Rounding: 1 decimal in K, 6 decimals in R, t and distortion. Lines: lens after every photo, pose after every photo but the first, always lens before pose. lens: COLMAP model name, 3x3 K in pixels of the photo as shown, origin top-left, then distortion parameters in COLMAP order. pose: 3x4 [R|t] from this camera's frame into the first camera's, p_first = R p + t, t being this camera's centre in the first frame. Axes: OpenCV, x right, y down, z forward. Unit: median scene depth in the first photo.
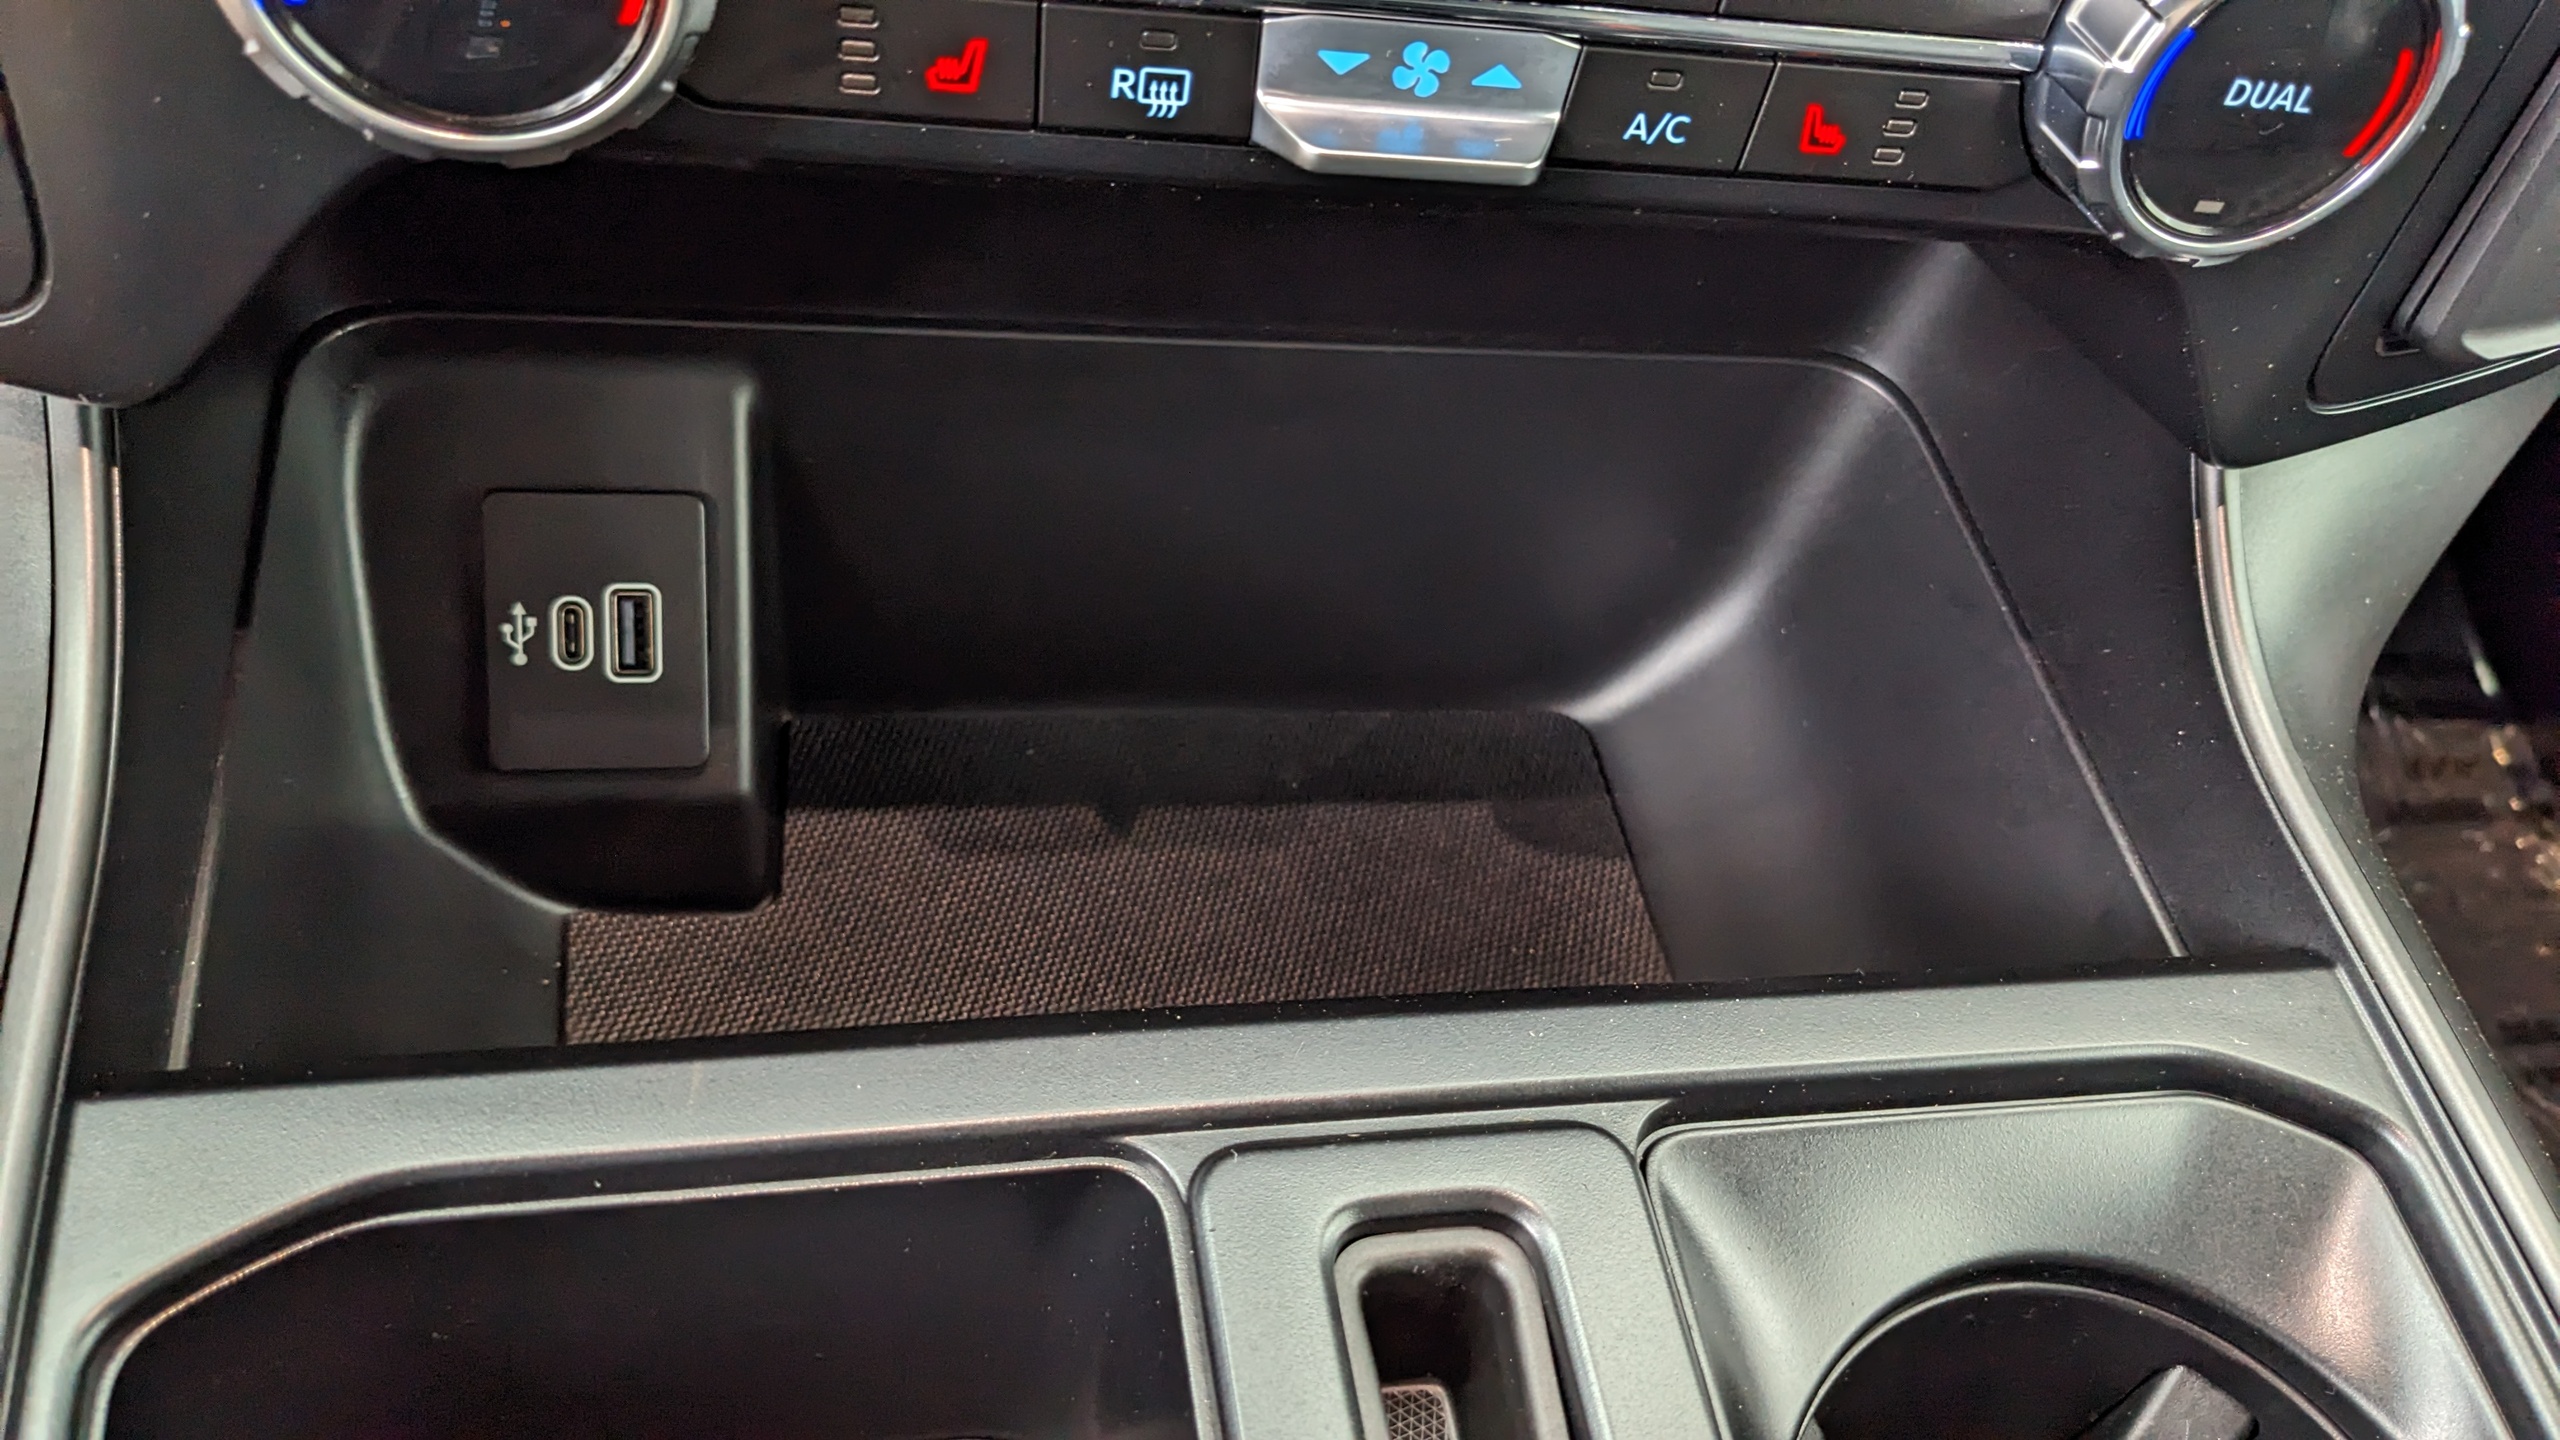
lens RADIAL K [[2104.1, 0, 1281.5], [0, 2104.1, 773.1], [0, 0, 1]] dist [0.050886, -0.119281]
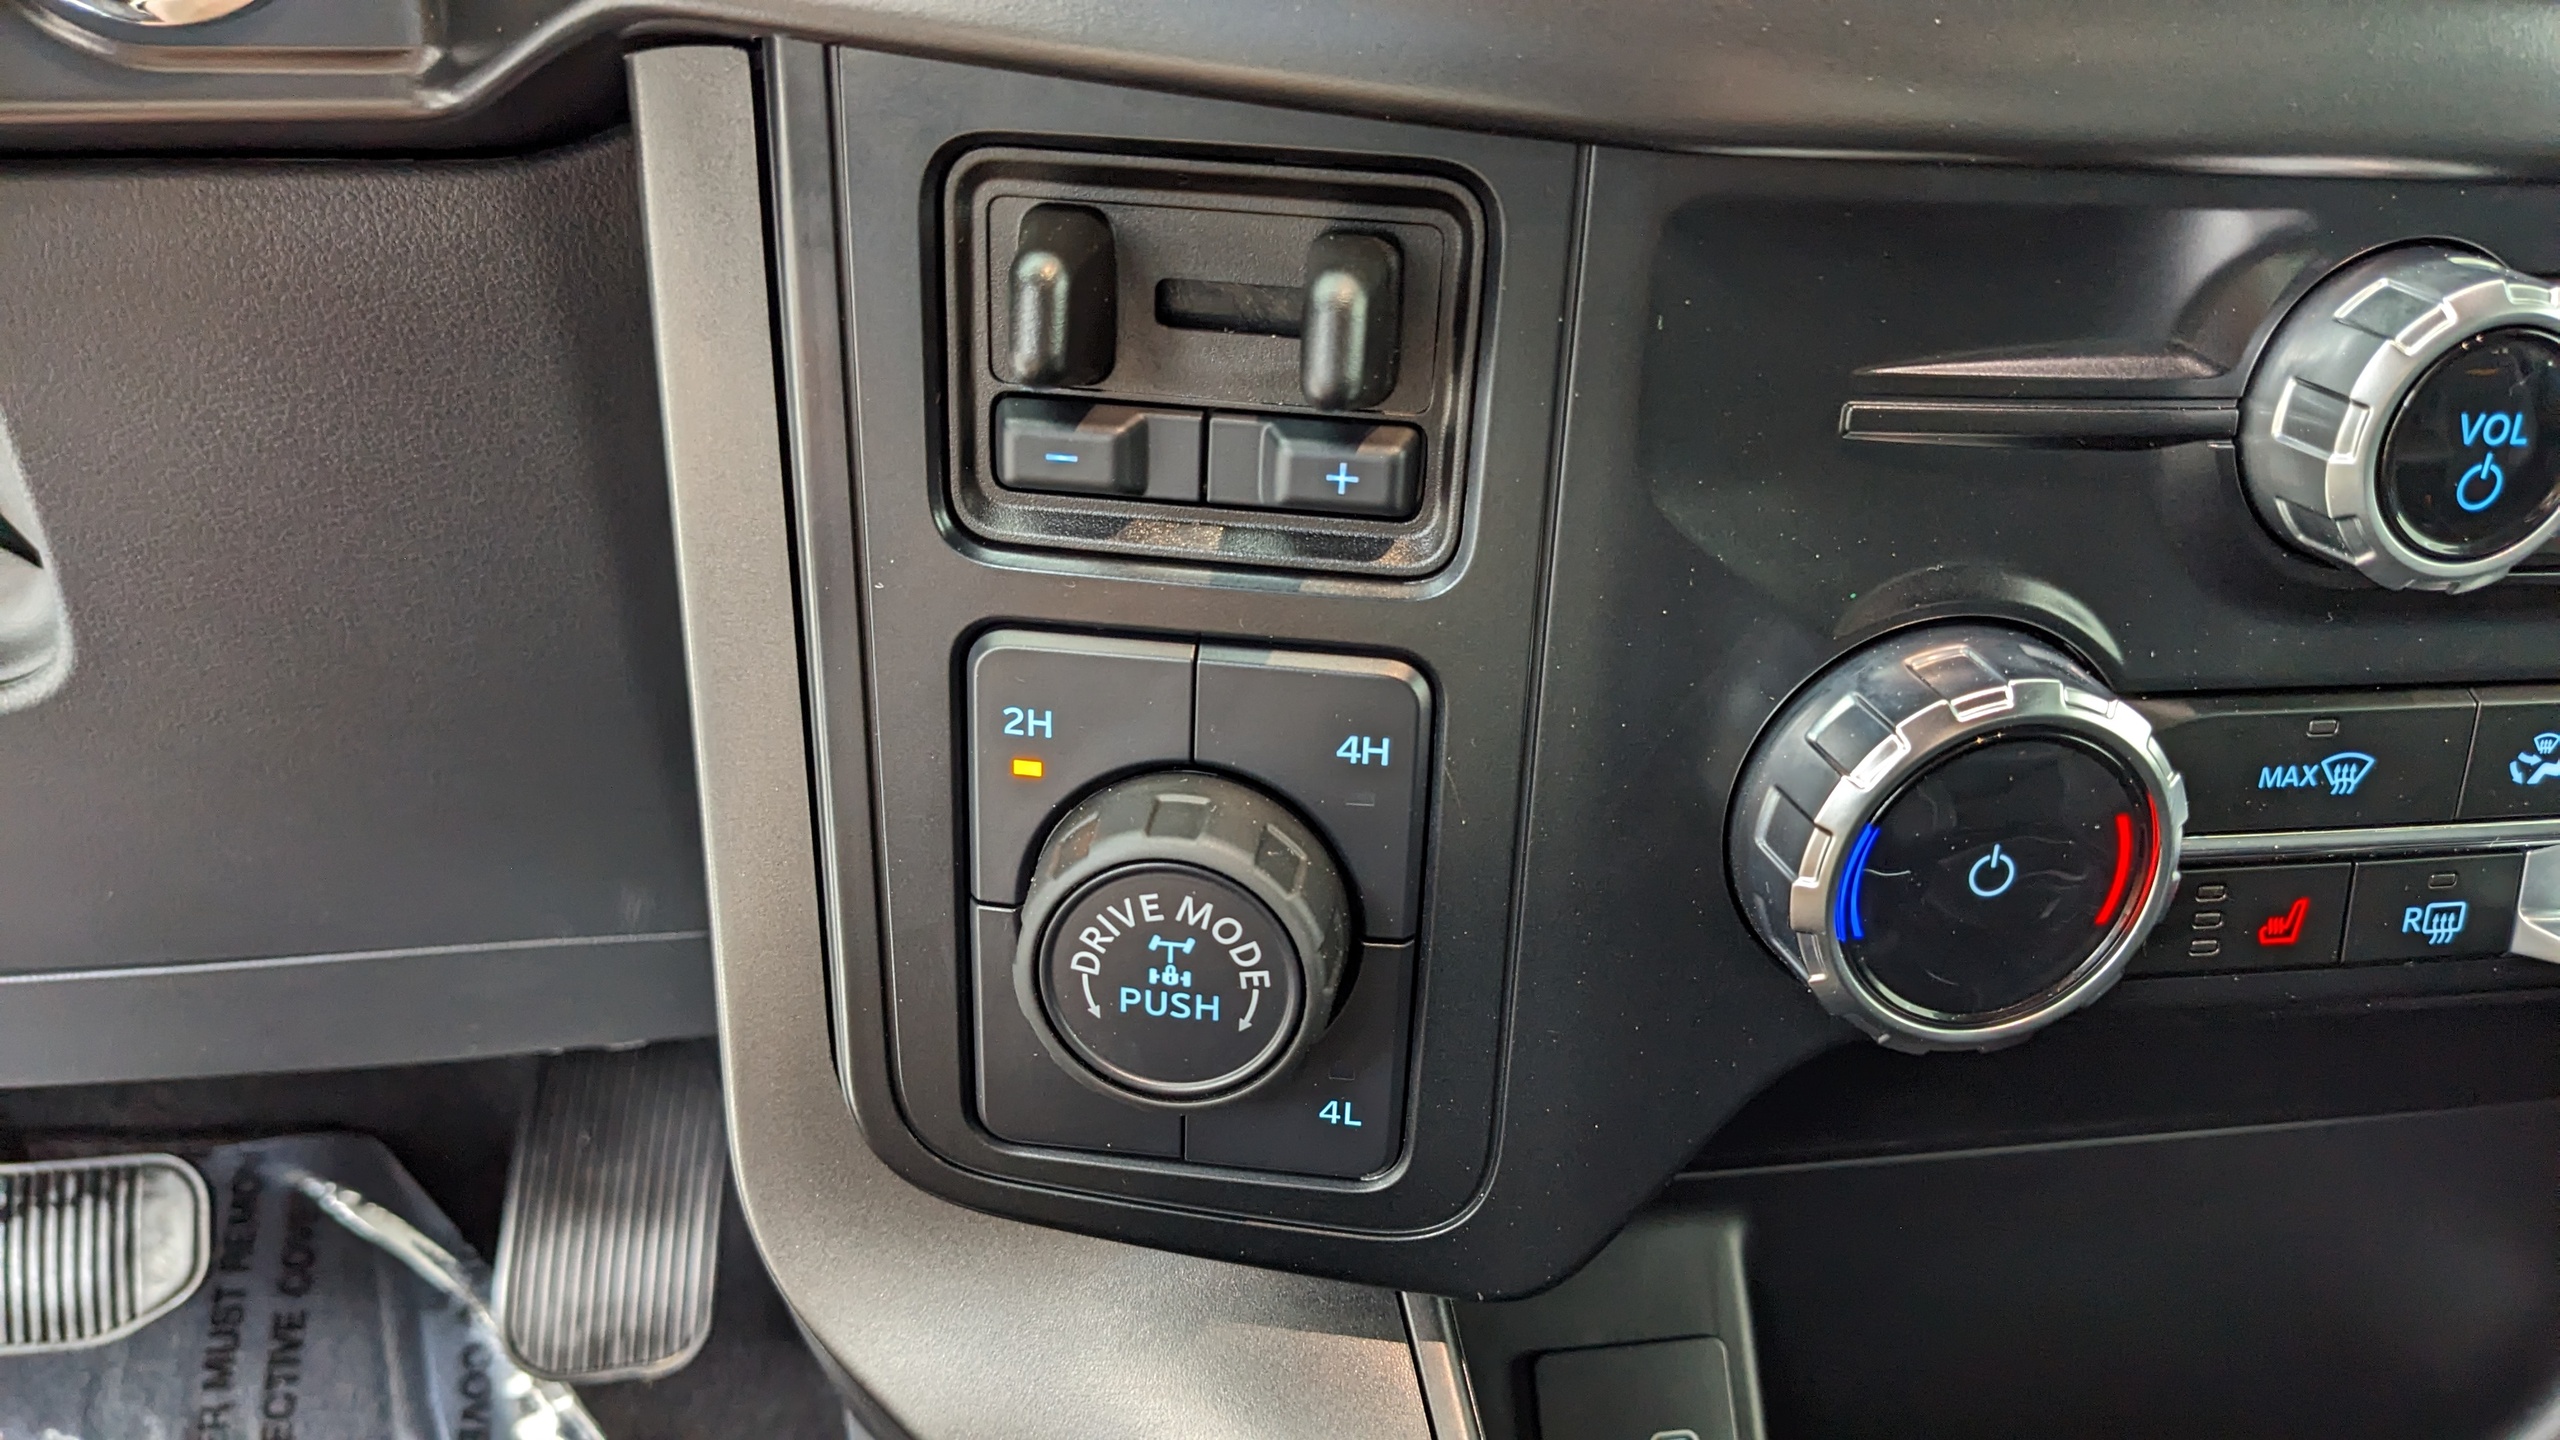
lens RADIAL K [[2104.1, 0, 1281.5], [0, 2104.1, 773.1], [0, 0, 1]] dist [0.050886, -0.119281]
pose [[0.989054, -0.125440, -0.077705, -0.552457], [0.087507, 0.922639, -0.375606, -0.022010], [0.118809, 0.364695, 0.923516, -0.150822]]
